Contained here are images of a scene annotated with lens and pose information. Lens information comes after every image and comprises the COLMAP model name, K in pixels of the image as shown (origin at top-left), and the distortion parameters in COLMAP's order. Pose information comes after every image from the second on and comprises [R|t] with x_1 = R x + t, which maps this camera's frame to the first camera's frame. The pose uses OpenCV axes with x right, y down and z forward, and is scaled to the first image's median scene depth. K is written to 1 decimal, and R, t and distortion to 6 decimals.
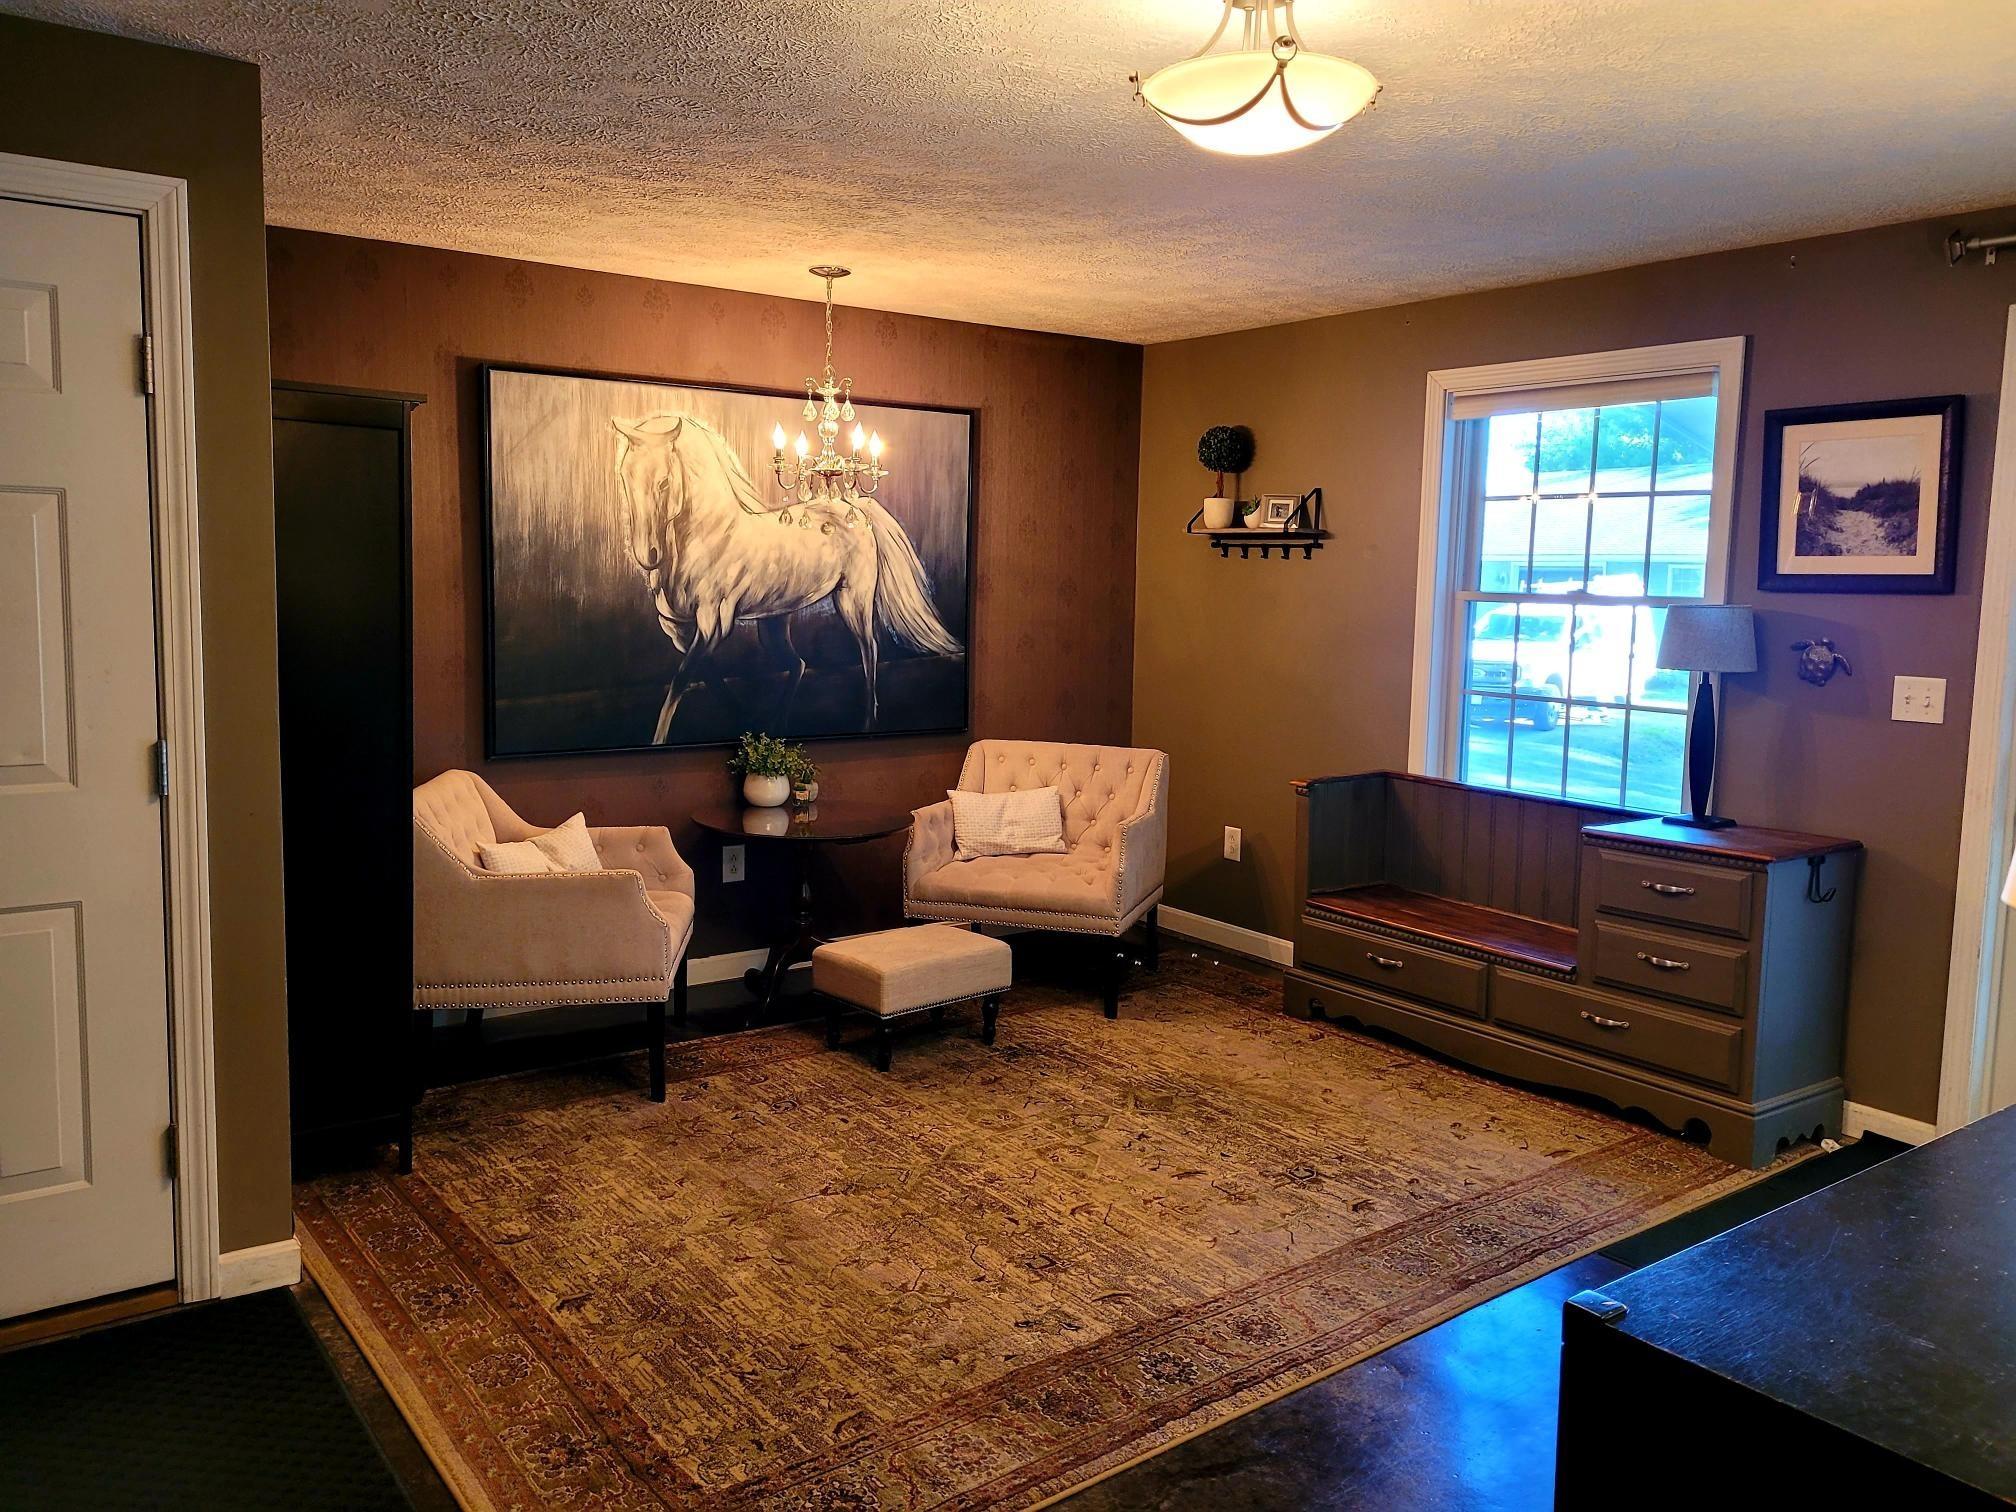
lens RADIAL K [[1508.8, 0, 1017.0], [0, 1508.8, 718.5], [0, 0, 1]] dist [0.042326, -0.035636]
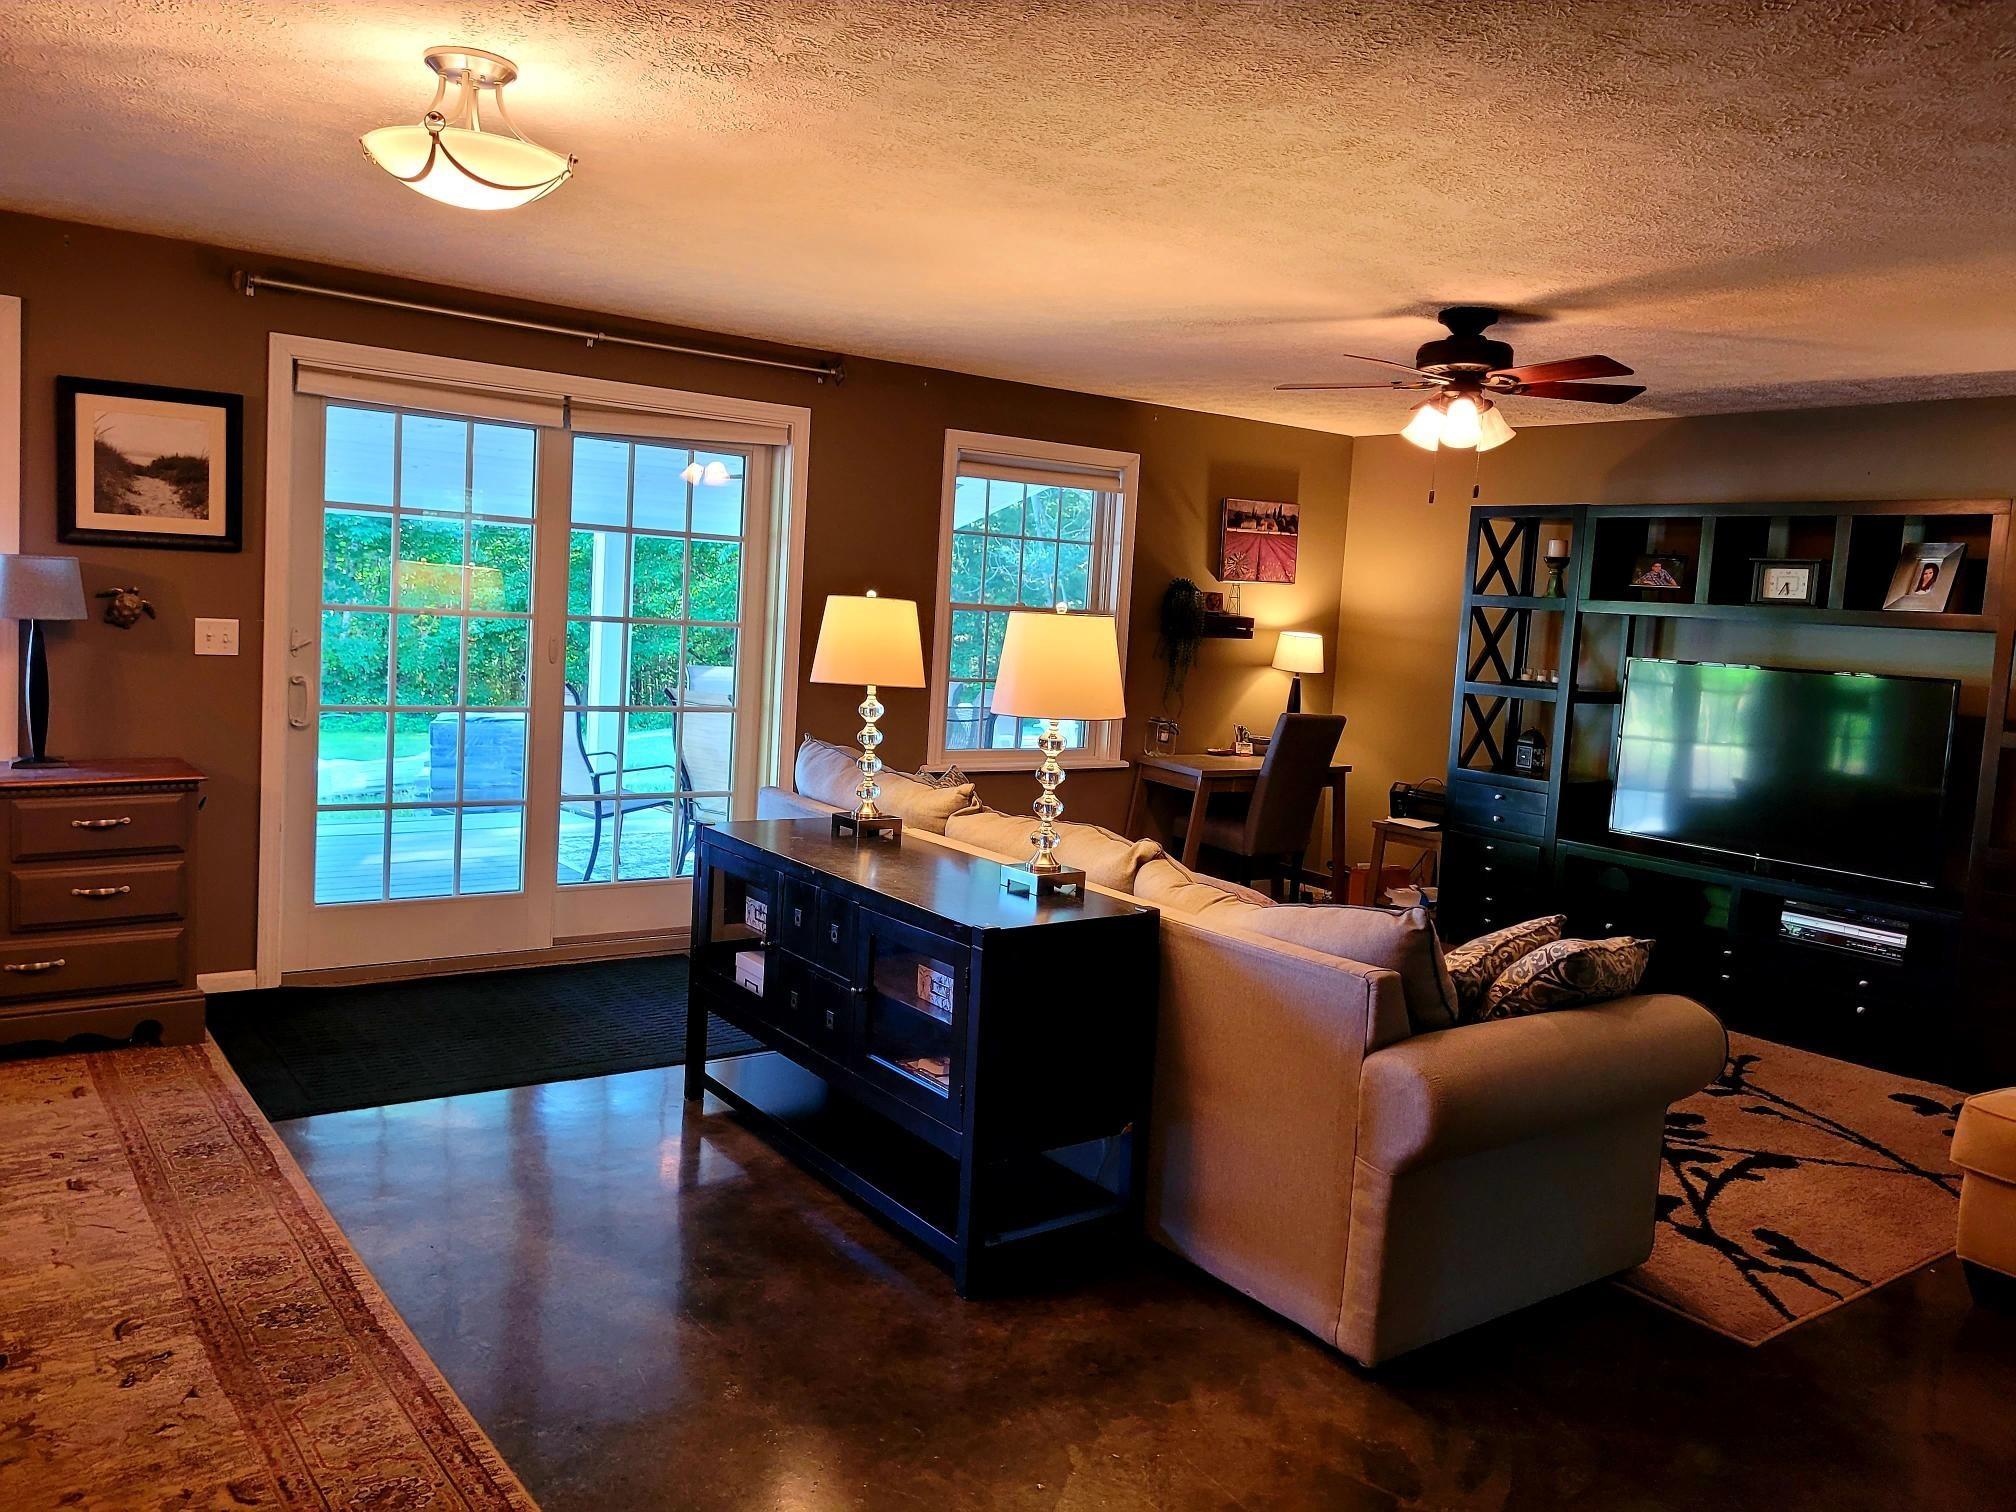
lens RADIAL K [[1508.8, 0, 1017.0], [0, 1508.8, 718.5], [0, 0, 1]] dist [0.042326, -0.035636]
pose [[0.014088, -0.105814, 0.994286, -0.643101], [0.036781, 0.993767, 0.105238, -0.053134], [-0.999224, 0.035088, 0.017892, 0.333189]]
